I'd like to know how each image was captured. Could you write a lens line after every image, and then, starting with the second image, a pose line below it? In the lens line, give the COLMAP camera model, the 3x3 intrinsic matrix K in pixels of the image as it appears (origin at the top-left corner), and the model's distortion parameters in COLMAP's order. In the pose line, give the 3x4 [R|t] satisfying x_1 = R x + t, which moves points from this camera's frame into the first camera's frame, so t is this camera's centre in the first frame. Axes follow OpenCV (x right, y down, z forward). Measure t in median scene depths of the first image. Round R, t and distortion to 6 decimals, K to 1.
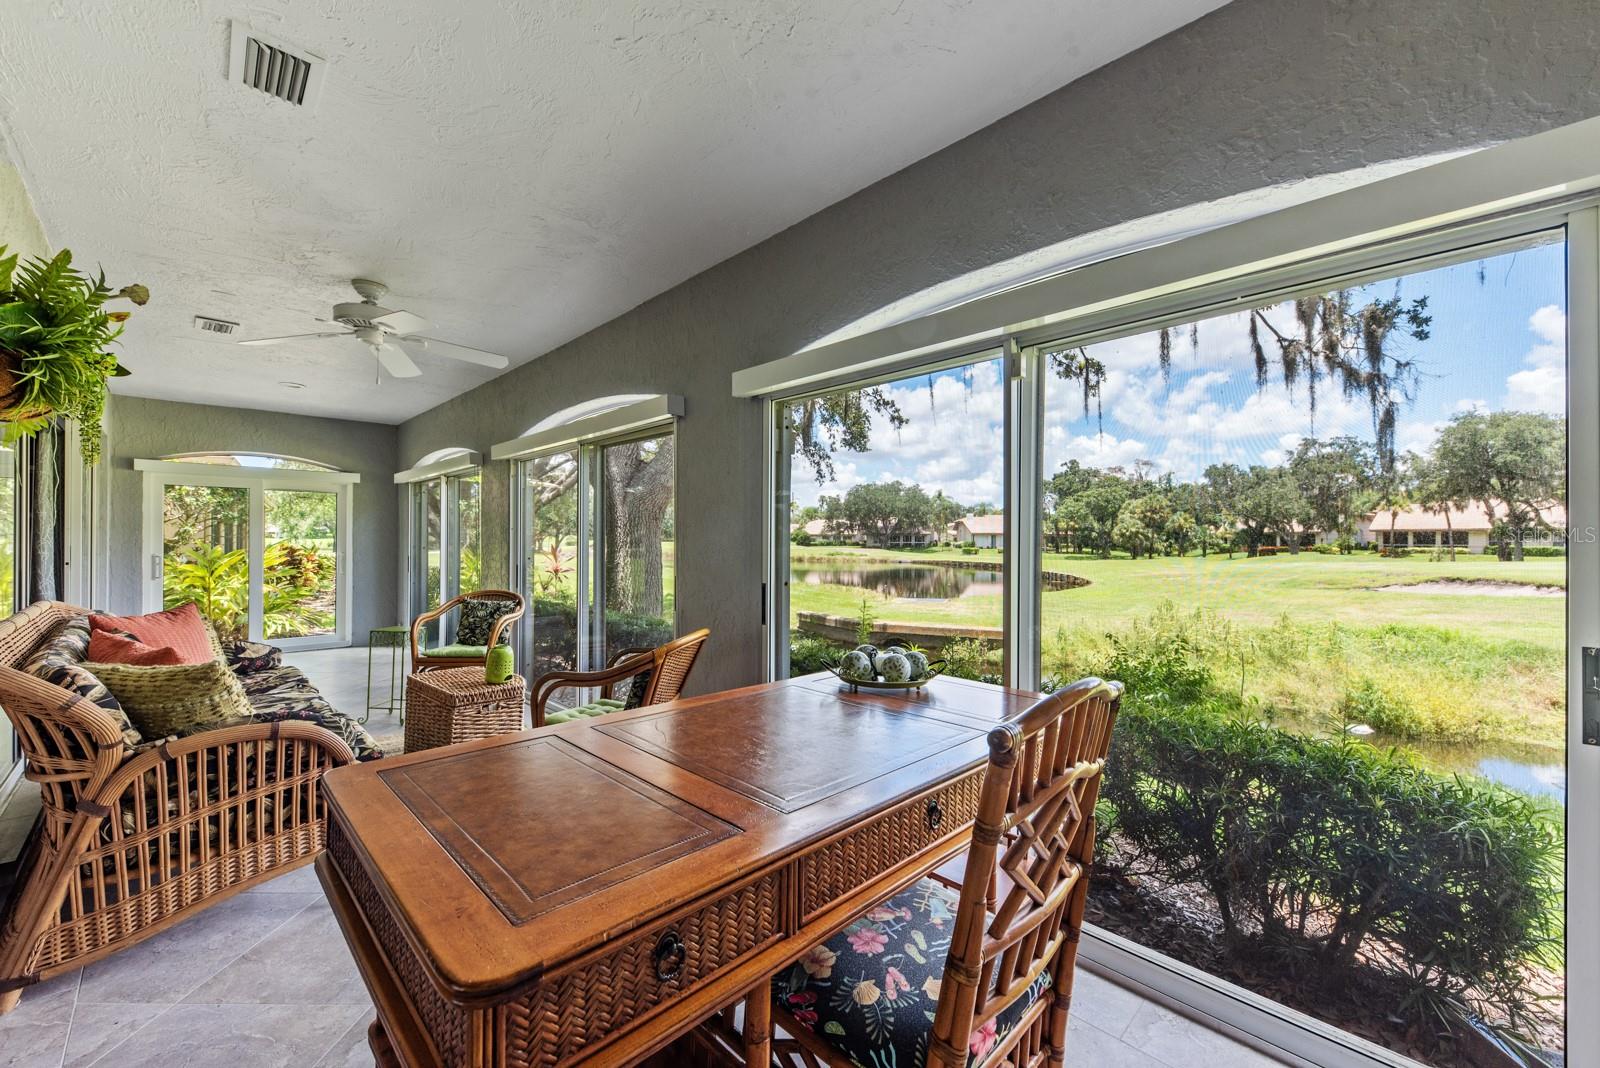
lens RADIAL K [[621.9, 0, 808.8], [0, 621.9, 535.7], [0, 0, 1]] dist [0.000811, -0.001835]
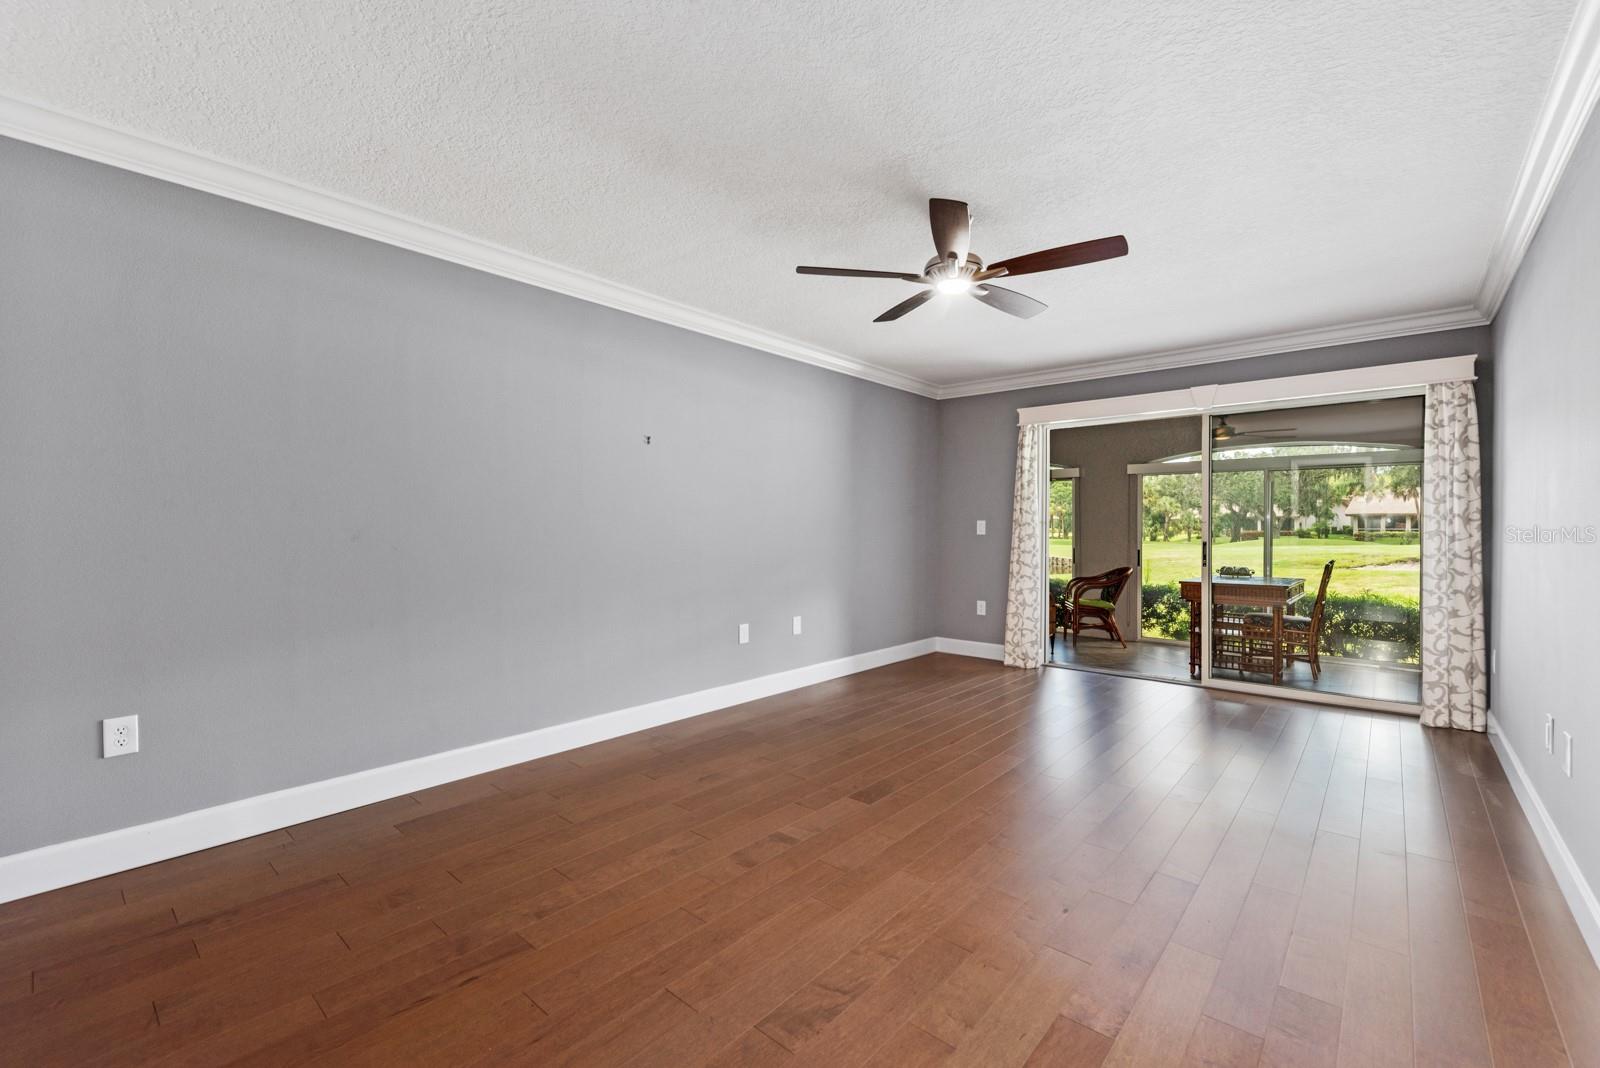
lens RADIAL K [[663.8, 0, 808.2], [0, 663.8, 531.4], [0, 0, 1]] dist [-0.001033, -0.000649]
pose [[0.998418, -0.002542, 0.056177, -0.203631], [0.001554, 0.999844, 0.017618, -0.006613], [-0.056213, -0.017503, 0.998265, -0.205165]]
